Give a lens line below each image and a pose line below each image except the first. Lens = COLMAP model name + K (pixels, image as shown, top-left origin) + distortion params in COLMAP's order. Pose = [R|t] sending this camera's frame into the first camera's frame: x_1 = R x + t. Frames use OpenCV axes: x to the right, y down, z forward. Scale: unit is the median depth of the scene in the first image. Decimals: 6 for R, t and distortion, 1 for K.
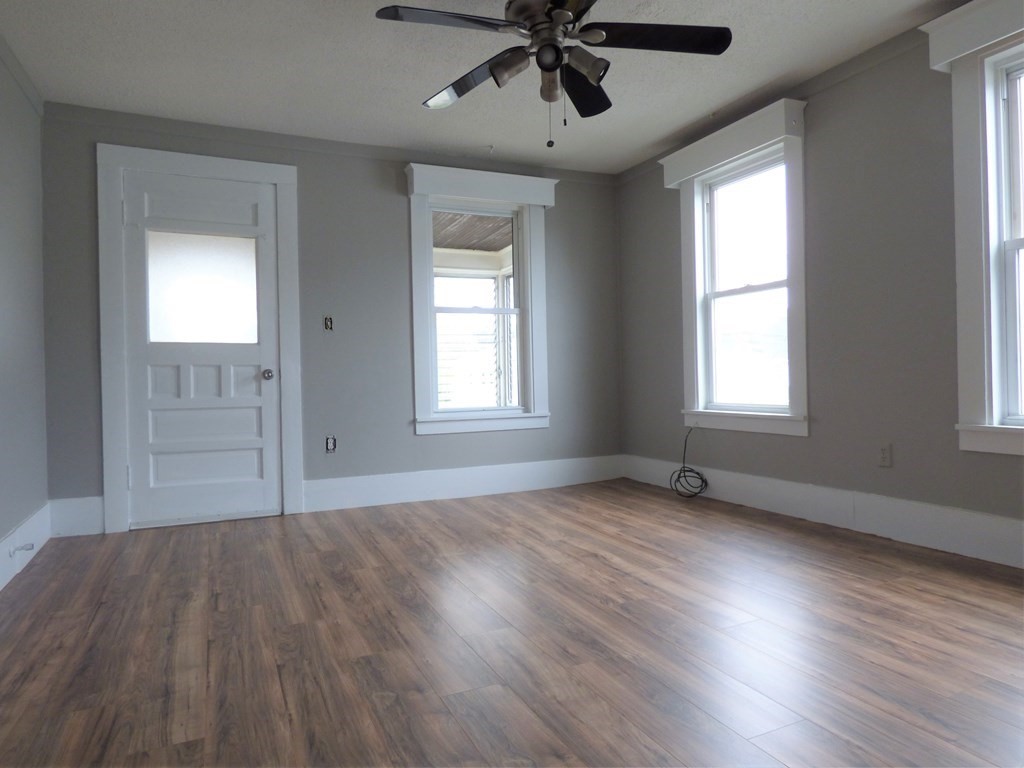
lens RADIAL K [[658.6, 0, 511.8], [0, 658.6, 383.2], [0, 0, 1]] dist [-0.011577, 0.005061]
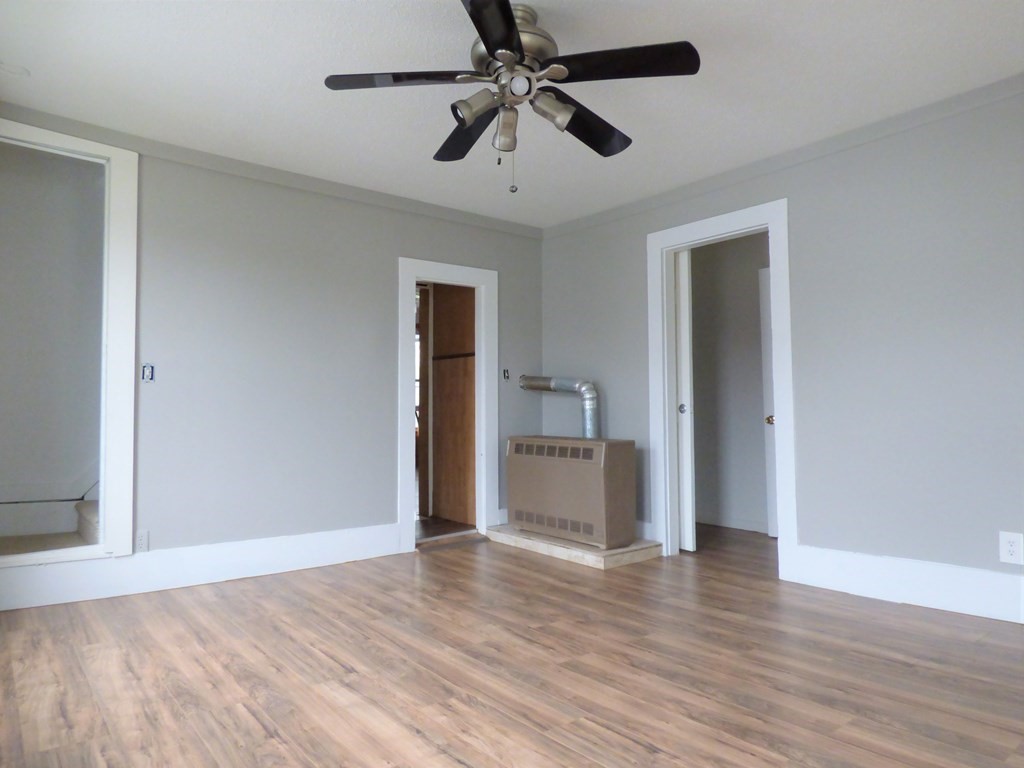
lens RADIAL K [[658.6, 0, 513.0], [0, 658.6, 383.9], [0, 0, 1]] dist [-0.011577, 0.005061]
pose [[-0.967745, 0.025835, -0.250603, 0.299485], [0.031306, 0.999350, -0.017868, -0.059653], [0.249979, -0.025137, -0.967925, 1.892148]]
